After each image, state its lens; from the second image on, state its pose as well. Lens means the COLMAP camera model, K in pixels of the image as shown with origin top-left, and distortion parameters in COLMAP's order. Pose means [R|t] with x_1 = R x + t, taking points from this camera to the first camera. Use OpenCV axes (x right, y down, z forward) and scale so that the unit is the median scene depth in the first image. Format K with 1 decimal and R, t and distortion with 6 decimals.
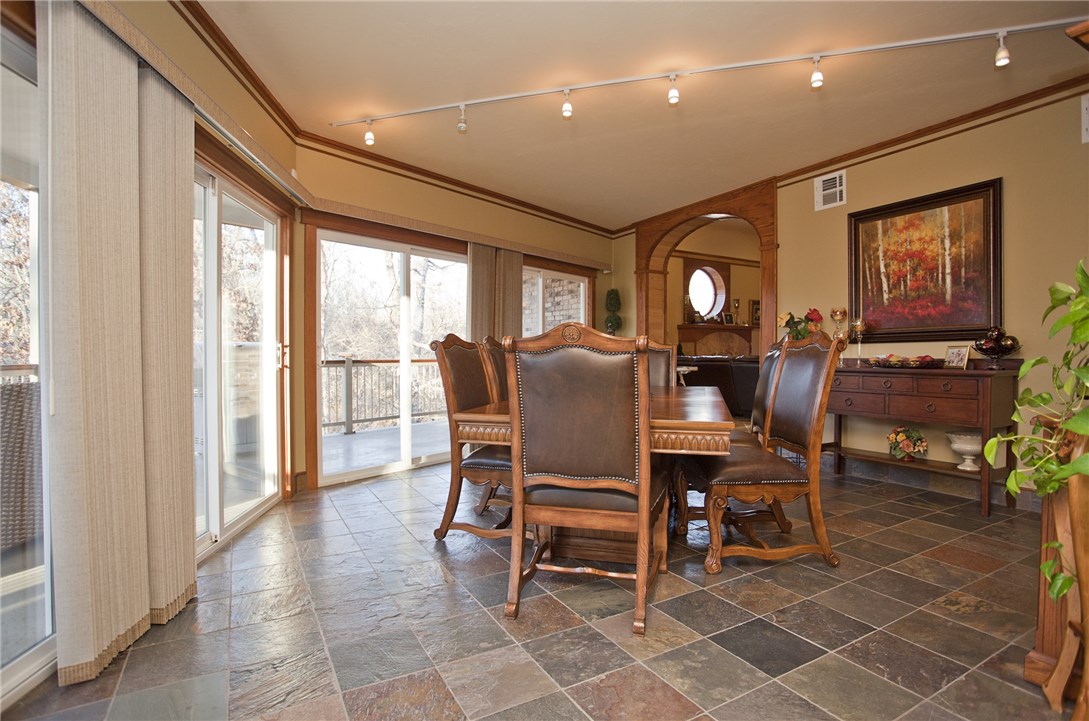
lens RADIAL K [[537.5, 0, 544.1], [0, 537.5, 360.5], [0, 0, 1]] dist [-0.046044, 0.003077]
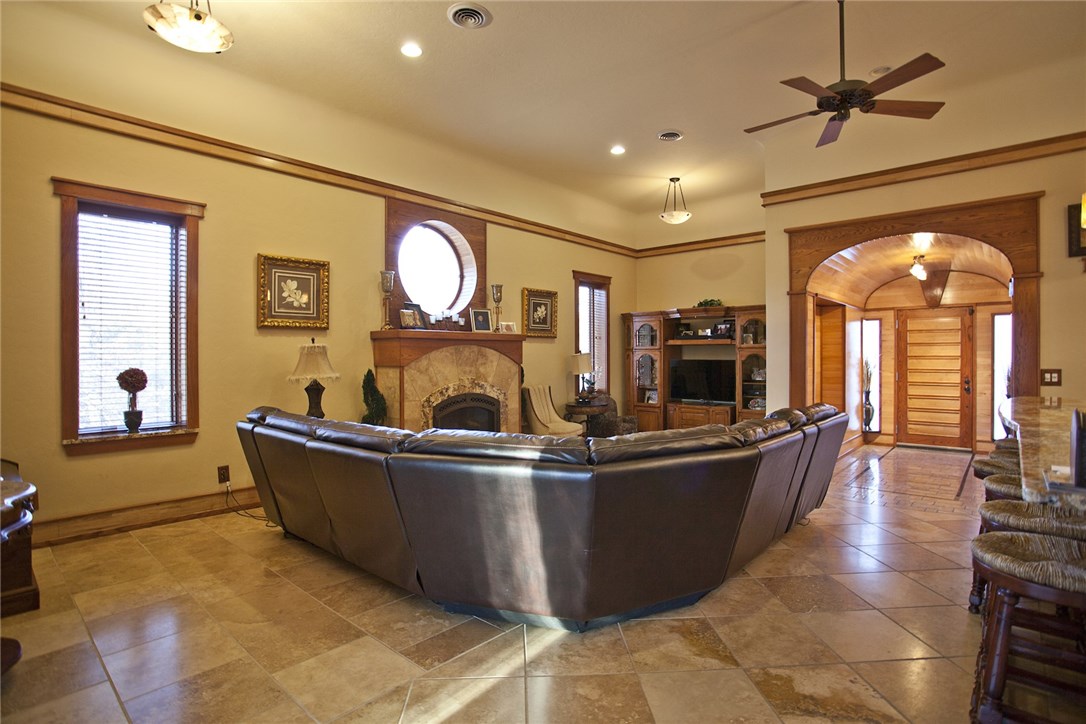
lens RADIAL K [[536.0, 0, 548.4], [0, 536.0, 358.5], [0, 0, 1]] dist [-0.046044, 0.003077]
pose [[0.947312, -0.006118, 0.320255, 0.237363], [0.008703, 0.999940, -0.006641, -0.035729], [-0.320195, 0.009078, 0.947308, 0.469873]]
